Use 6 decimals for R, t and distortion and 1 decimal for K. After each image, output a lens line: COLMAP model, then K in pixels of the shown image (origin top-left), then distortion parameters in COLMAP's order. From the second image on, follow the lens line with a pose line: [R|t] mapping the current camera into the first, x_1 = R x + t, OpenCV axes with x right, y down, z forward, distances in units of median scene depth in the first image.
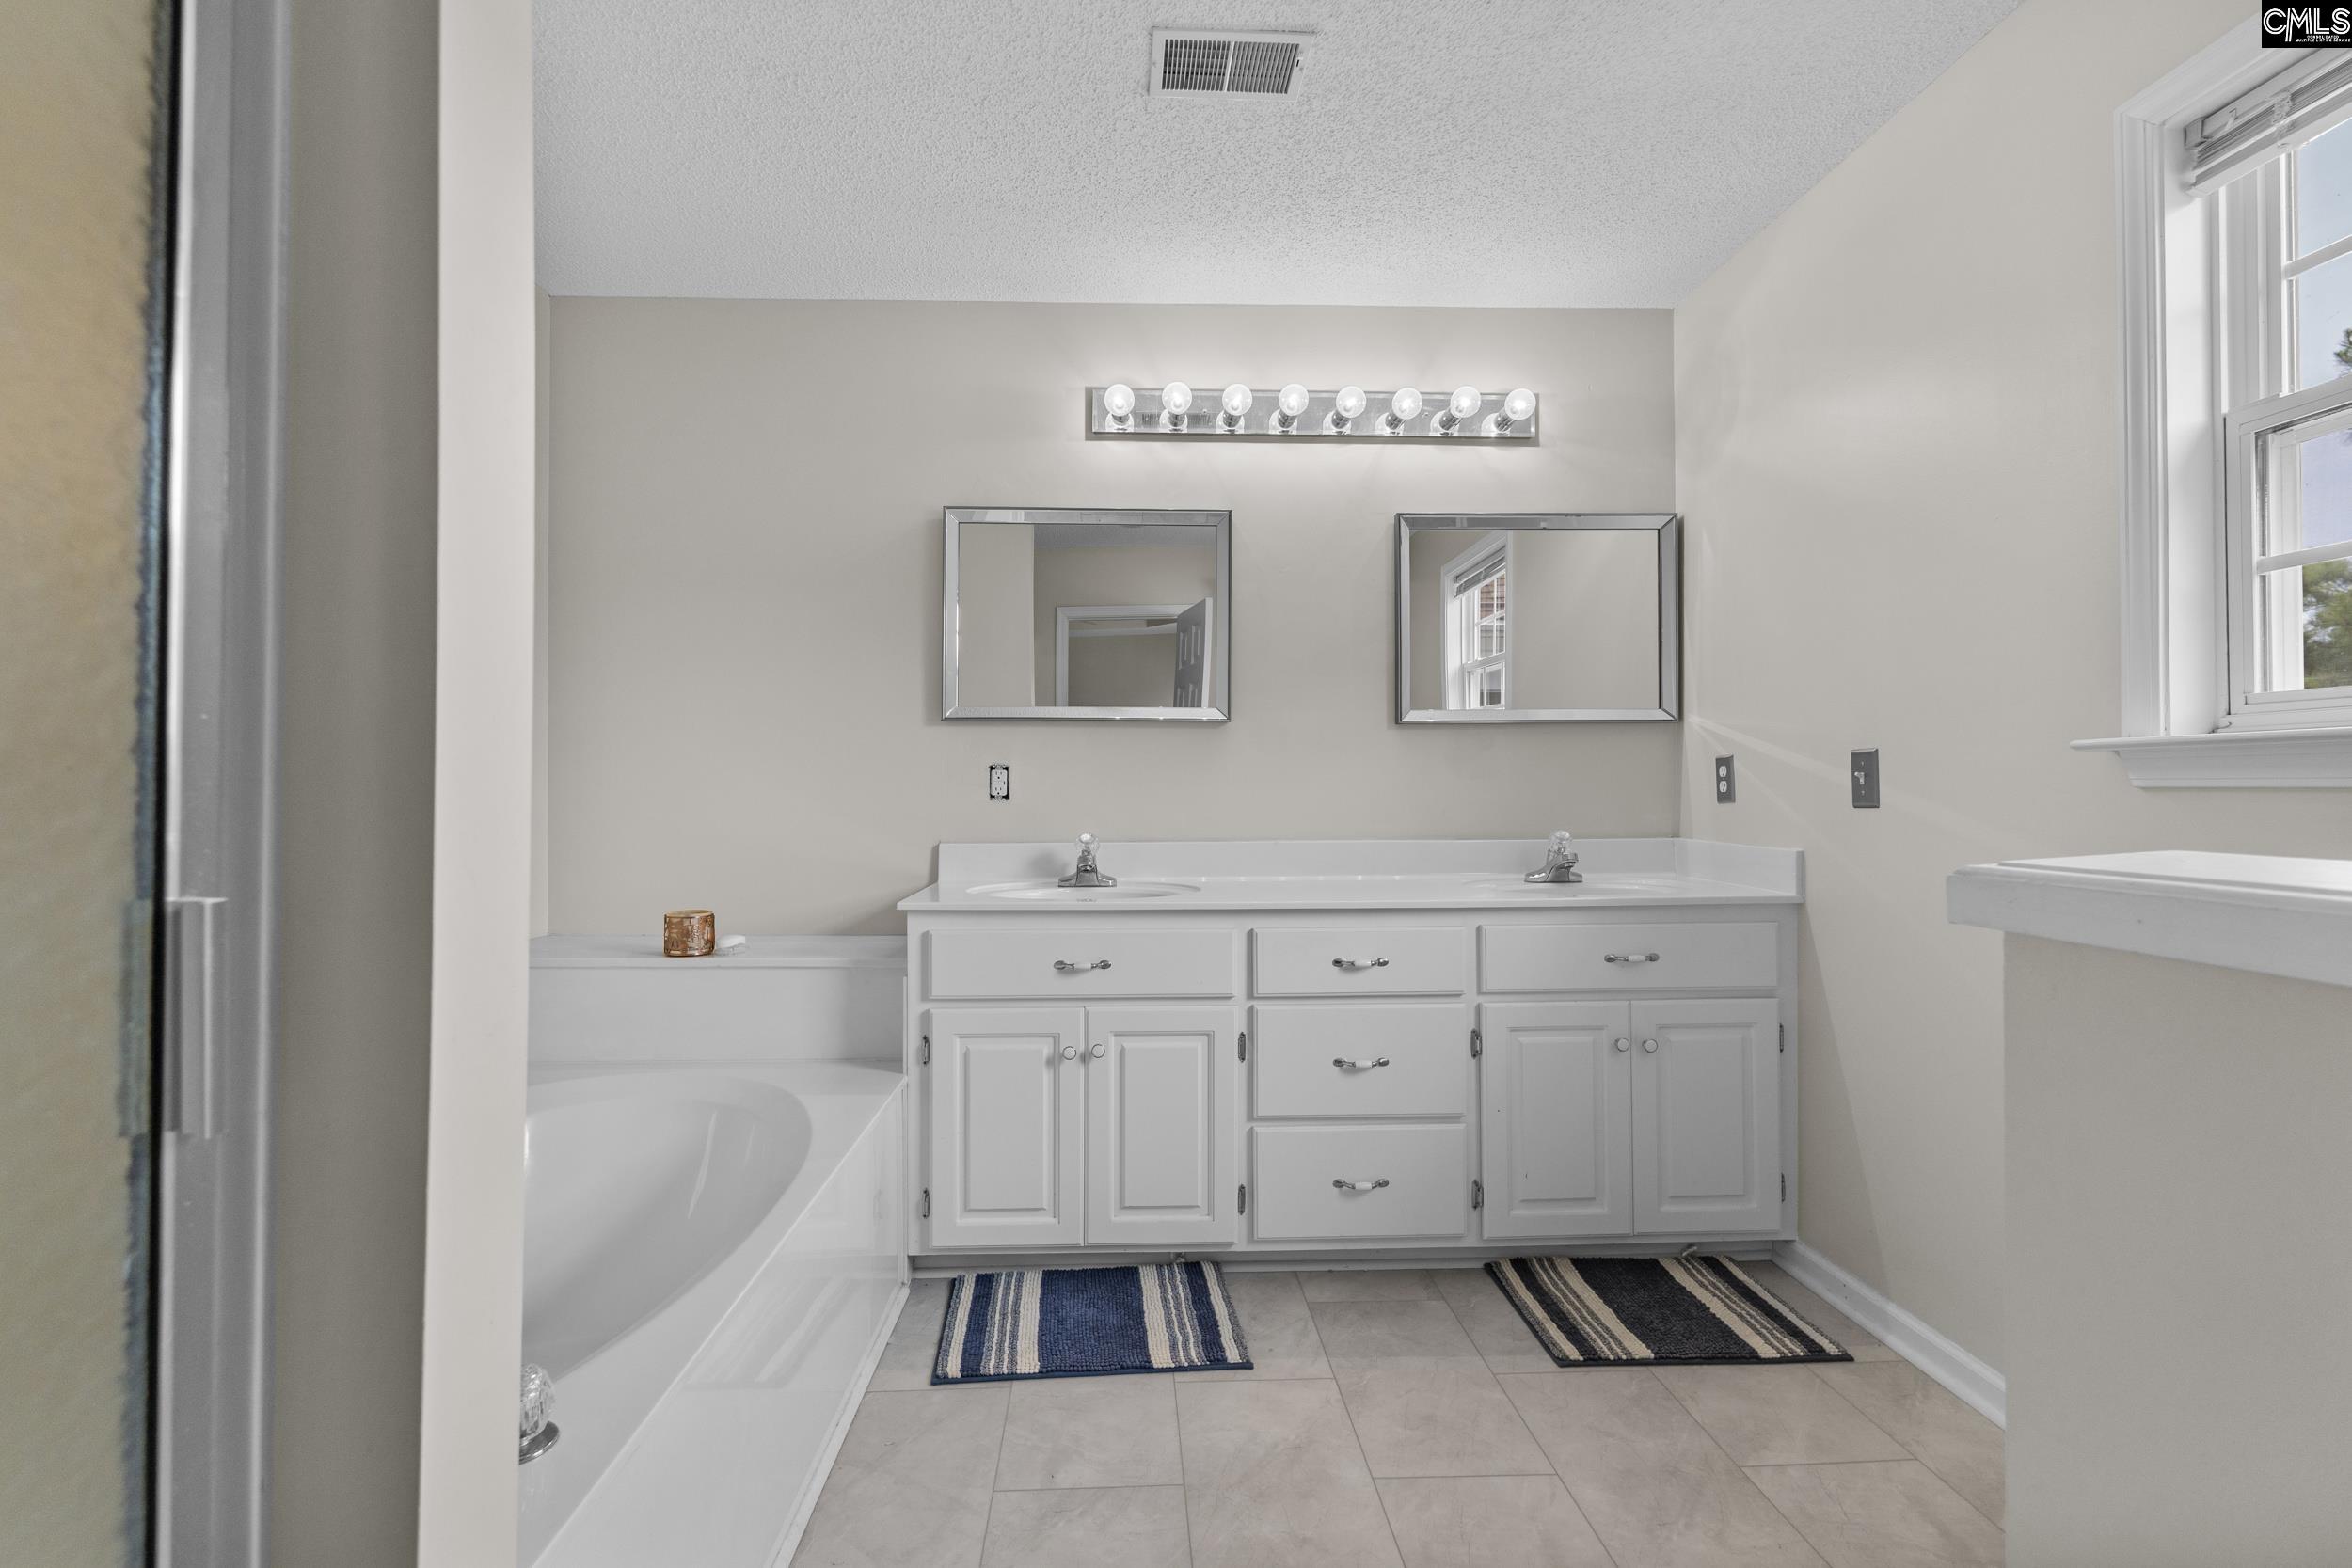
lens RADIAL K [[1096.2, 0, 1175.1], [0, 1096.2, 783.6], [0, 0, 1]] dist [-0.003394, 0.000464]
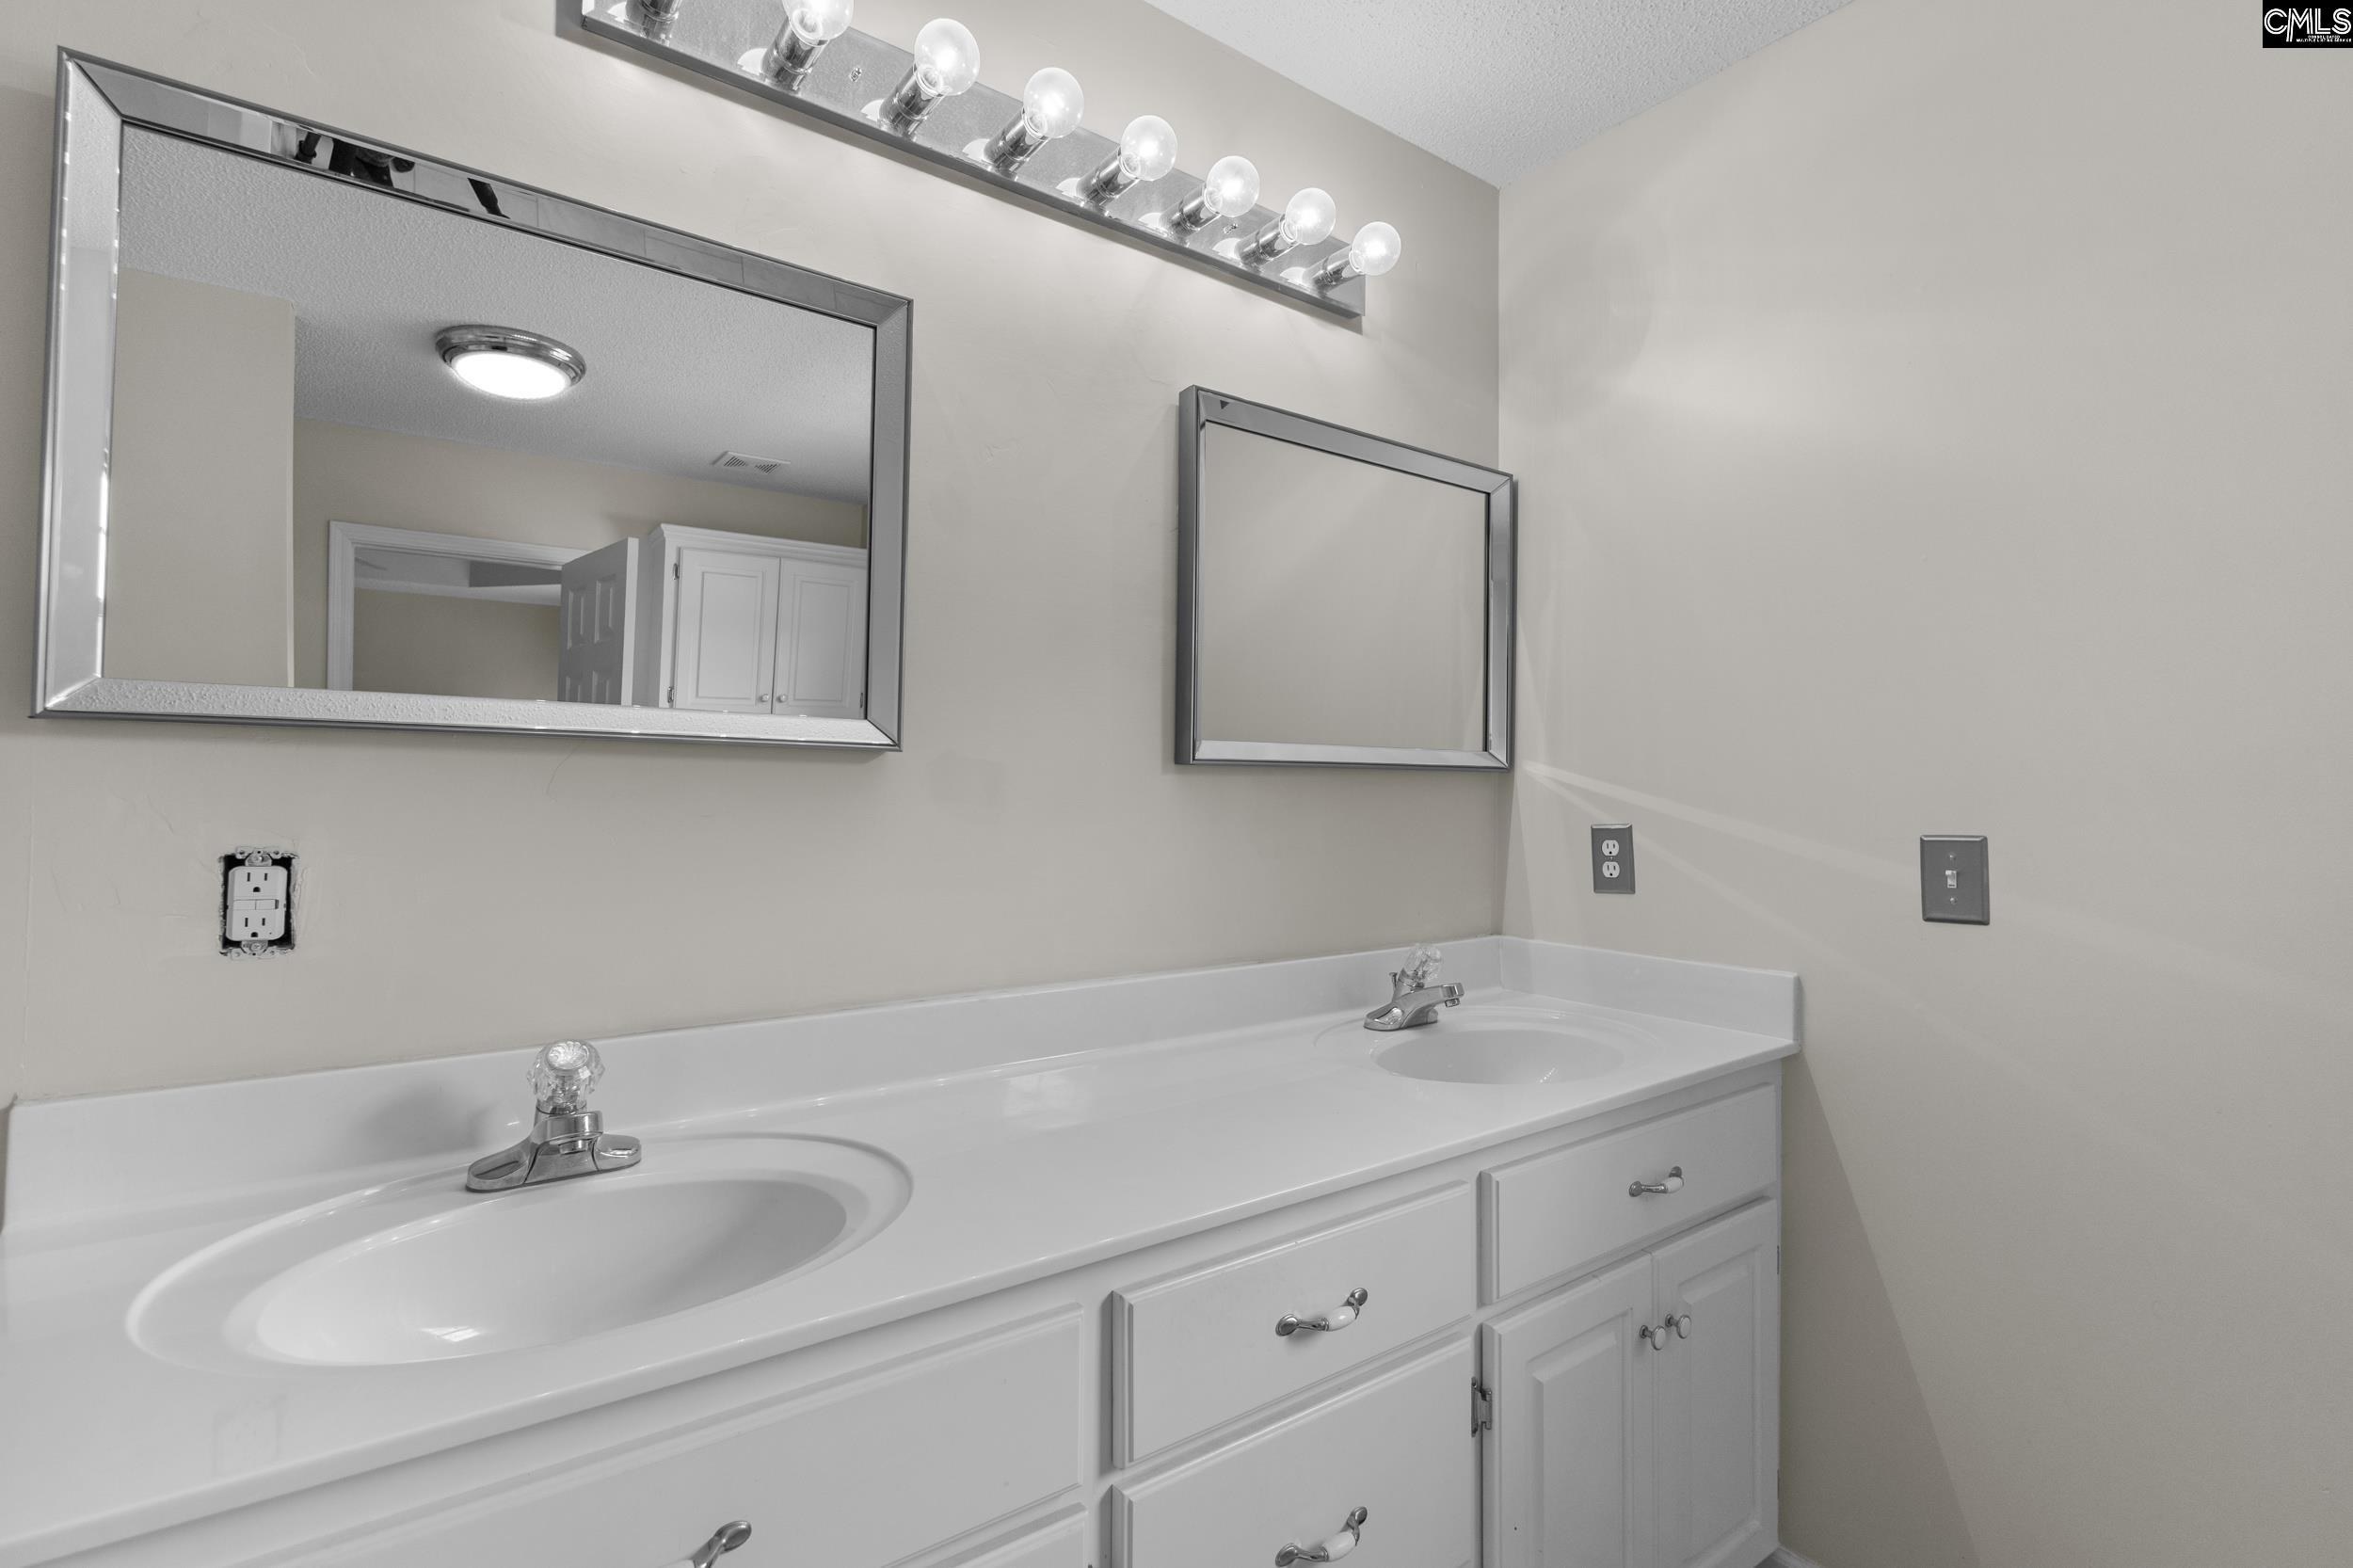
lens RADIAL K [[1096.8, 0, 1180.5], [0, 1096.8, 784.6], [0, 0, 1]] dist [-0.003394, 0.000464]
pose [[0.832843, 0.017076, 0.553246, -0.112671], [-0.012397, 0.999849, -0.012198, -0.039211], [-0.553370, 0.003301, 0.832929, 0.564847]]
